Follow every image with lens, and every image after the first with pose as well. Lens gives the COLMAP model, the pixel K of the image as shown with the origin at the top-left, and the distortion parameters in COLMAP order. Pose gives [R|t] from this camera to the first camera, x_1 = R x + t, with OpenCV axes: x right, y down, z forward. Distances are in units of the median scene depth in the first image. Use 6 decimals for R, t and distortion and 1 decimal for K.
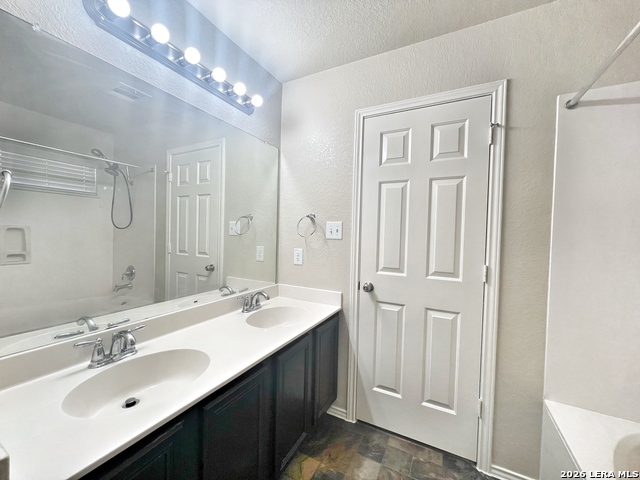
lens RADIAL K [[255.4, 0, 320.0], [0, 255.4, 240.0], [0, 0, 1]] dist [-0.002663, -0.000129]
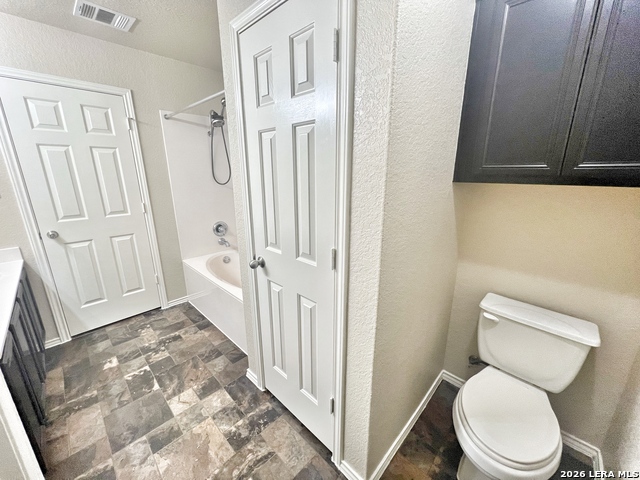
lens RADIAL K [[255.4, 0, 320.0], [0, 255.4, 240.0], [0, 0, 1]] dist [-0.002663, -0.000129]
pose [[0.280105, -0.274602, 0.919856, -0.609477], [0.034013, 0.960451, 0.276364, -0.087202], [-0.959366, -0.046124, 0.278368, -0.591056]]
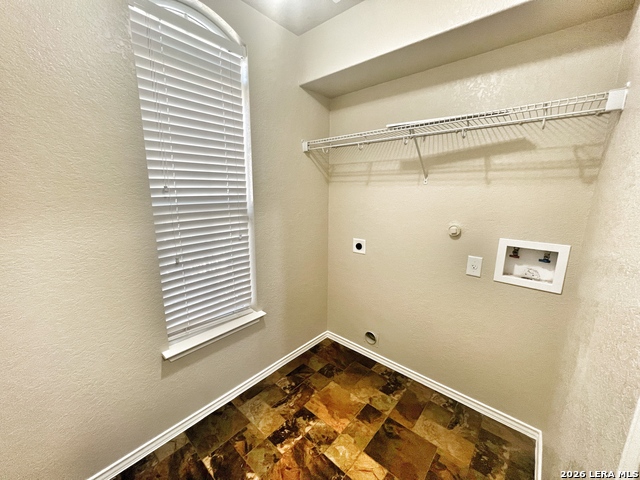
lens RADIAL K [[255.4, 0, 320.0], [0, 255.4, 240.0], [0, 0, 1]] dist [-0.002663, -0.000129]
pose [[-0.225780, 0.213174, -0.950568, 1.371528], [-0.009626, 0.975228, 0.220990, -0.114454], [0.974131, 0.059046, -0.218135, 0.475132]]
